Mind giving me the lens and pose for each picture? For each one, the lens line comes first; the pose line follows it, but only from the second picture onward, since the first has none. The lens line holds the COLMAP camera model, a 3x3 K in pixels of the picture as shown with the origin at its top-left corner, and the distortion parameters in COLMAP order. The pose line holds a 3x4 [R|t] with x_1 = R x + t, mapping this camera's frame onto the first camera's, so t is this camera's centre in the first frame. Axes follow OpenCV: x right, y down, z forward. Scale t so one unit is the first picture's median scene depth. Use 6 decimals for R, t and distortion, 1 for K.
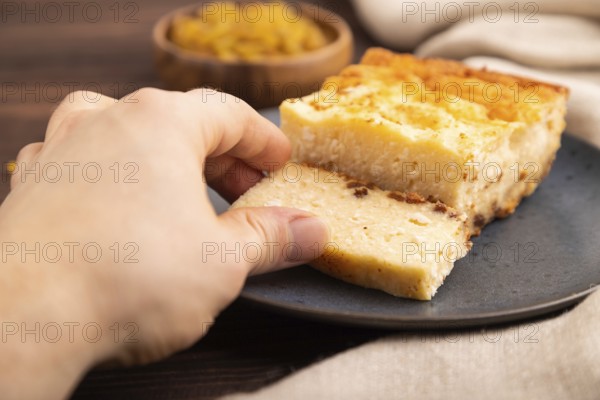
lens RADIAL K [[1128.0, 0, 300.0], [0, 1128.0, 200.0], [0, 0, 1]] dist [0.006224, 0.112558]
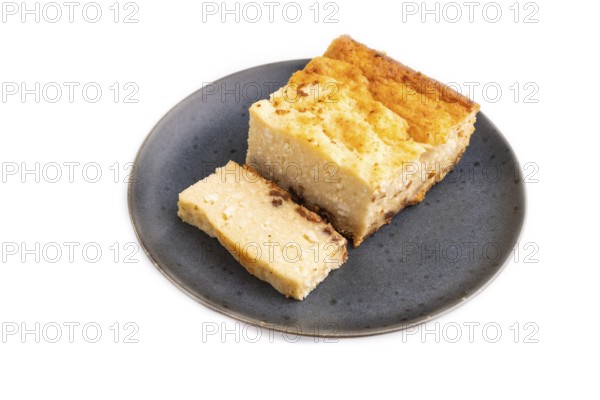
lens RADIAL K [[1128.0, 0, 300.0], [0, 1128.0, 200.0], [0, 0, 1]] dist [0.006224, 0.112558]
pose [[0.994521, 0.083130, -0.063378, 0.136102], [-0.057203, 0.940249, 0.335648, -0.436620], [0.087493, -0.330184, 0.939853, -0.248940]]
